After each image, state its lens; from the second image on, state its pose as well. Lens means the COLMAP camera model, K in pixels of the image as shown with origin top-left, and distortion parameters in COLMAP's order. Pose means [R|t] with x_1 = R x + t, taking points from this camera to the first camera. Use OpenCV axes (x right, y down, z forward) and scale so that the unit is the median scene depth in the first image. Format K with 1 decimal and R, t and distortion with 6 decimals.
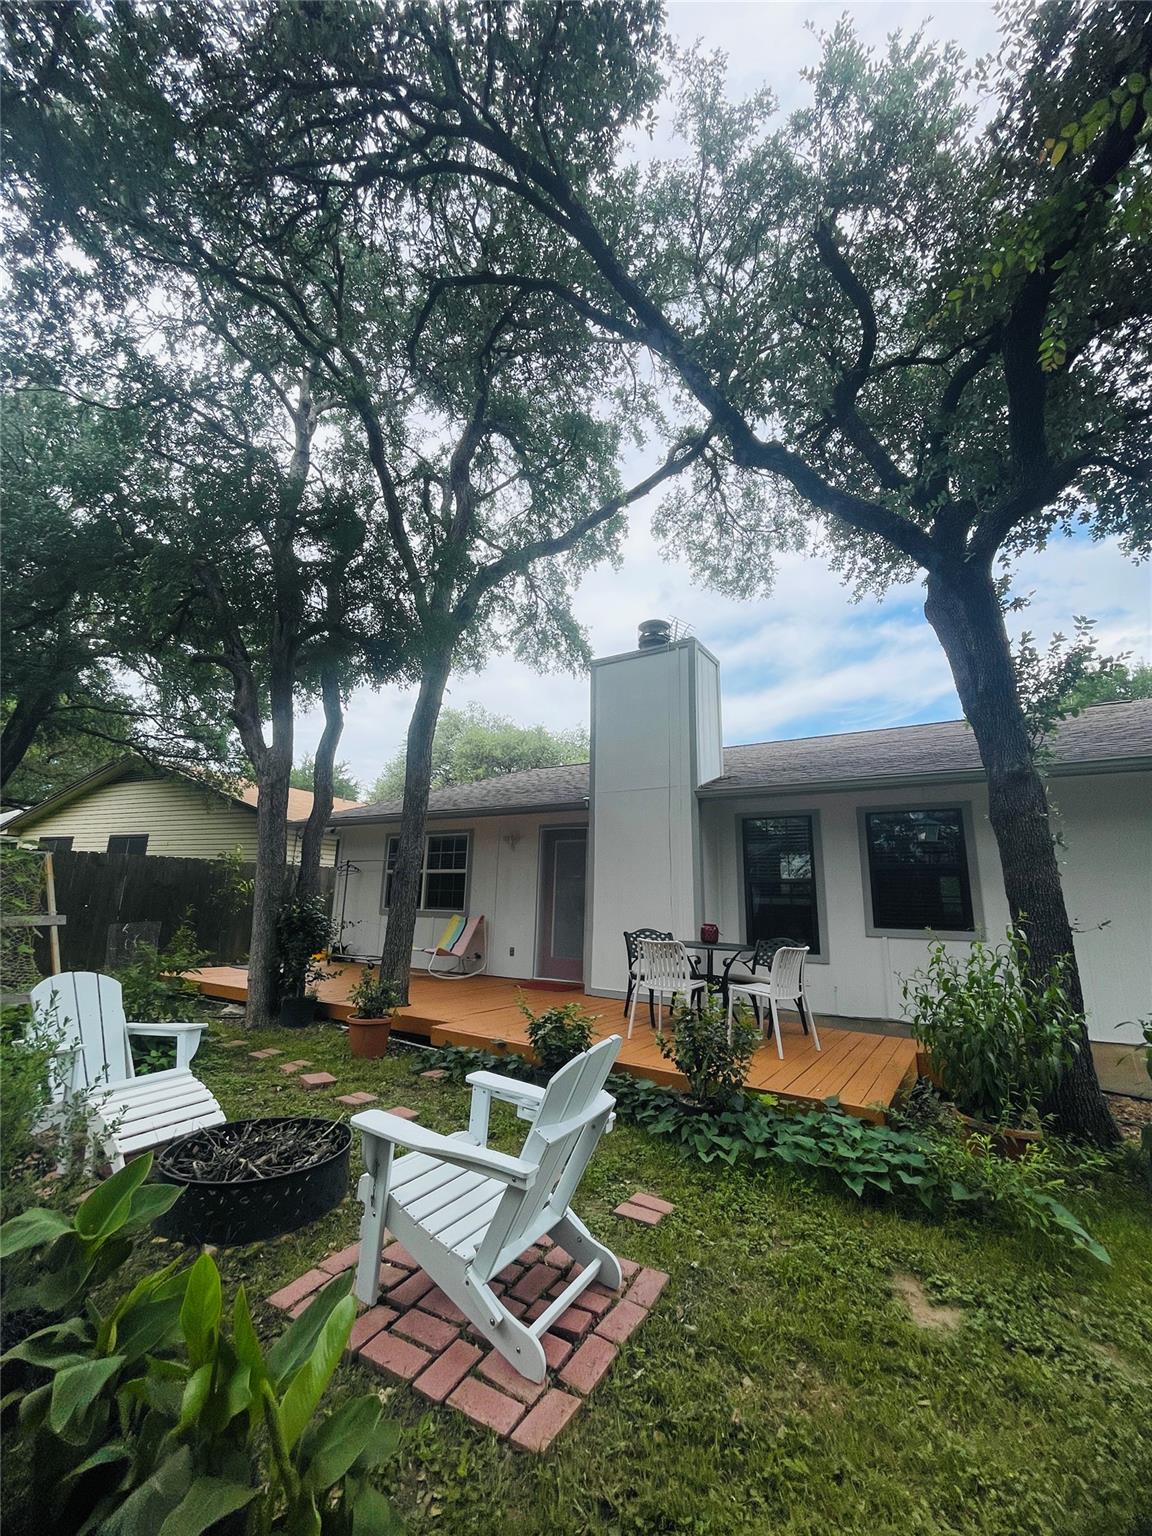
lens RADIAL K [[626.5, 0, 581.1], [0, 626.5, 767.1], [0, 0, 1]] dist [0.008279, -0.000154]
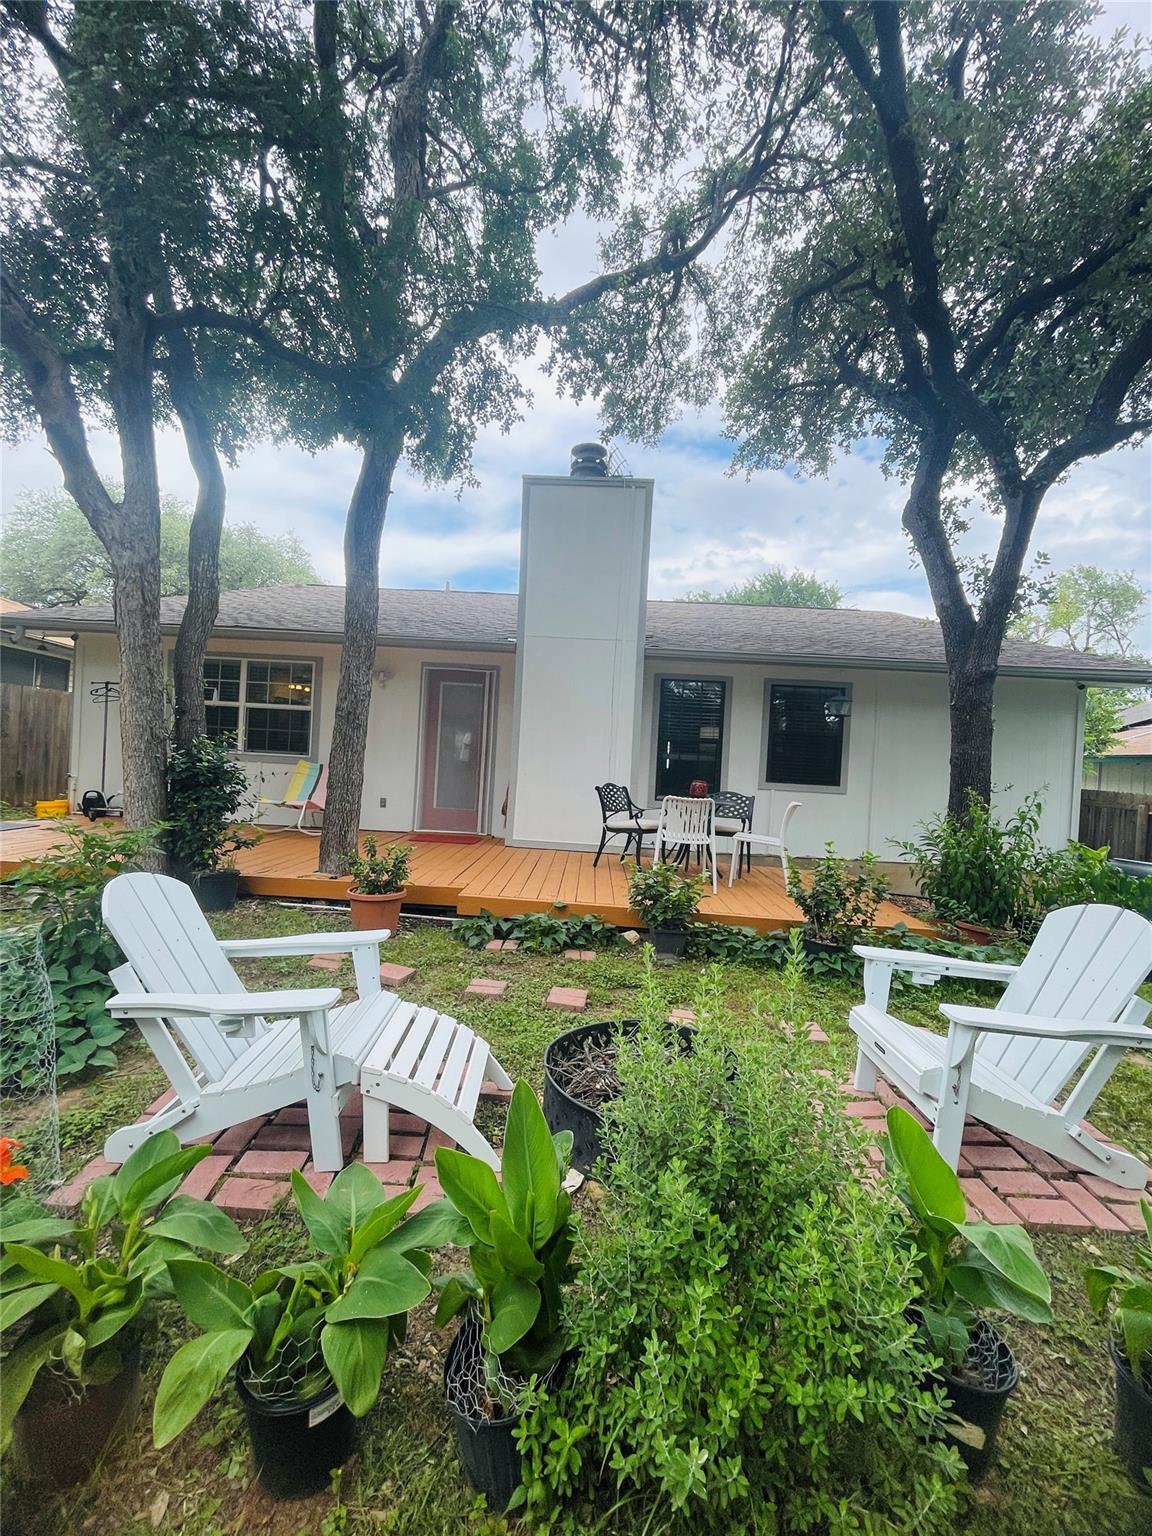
lens RADIAL K [[611.1, 0, 573.8], [0, 611.1, 772.0], [0, 0, 1]] dist [0.000567, 0.000003]
pose [[0.861165, 0.009084, 0.508245, -0.403299], [-0.139500, 0.965677, 0.219108, 0.031592], [-0.488810, -0.259588, 0.832874, 0.200413]]
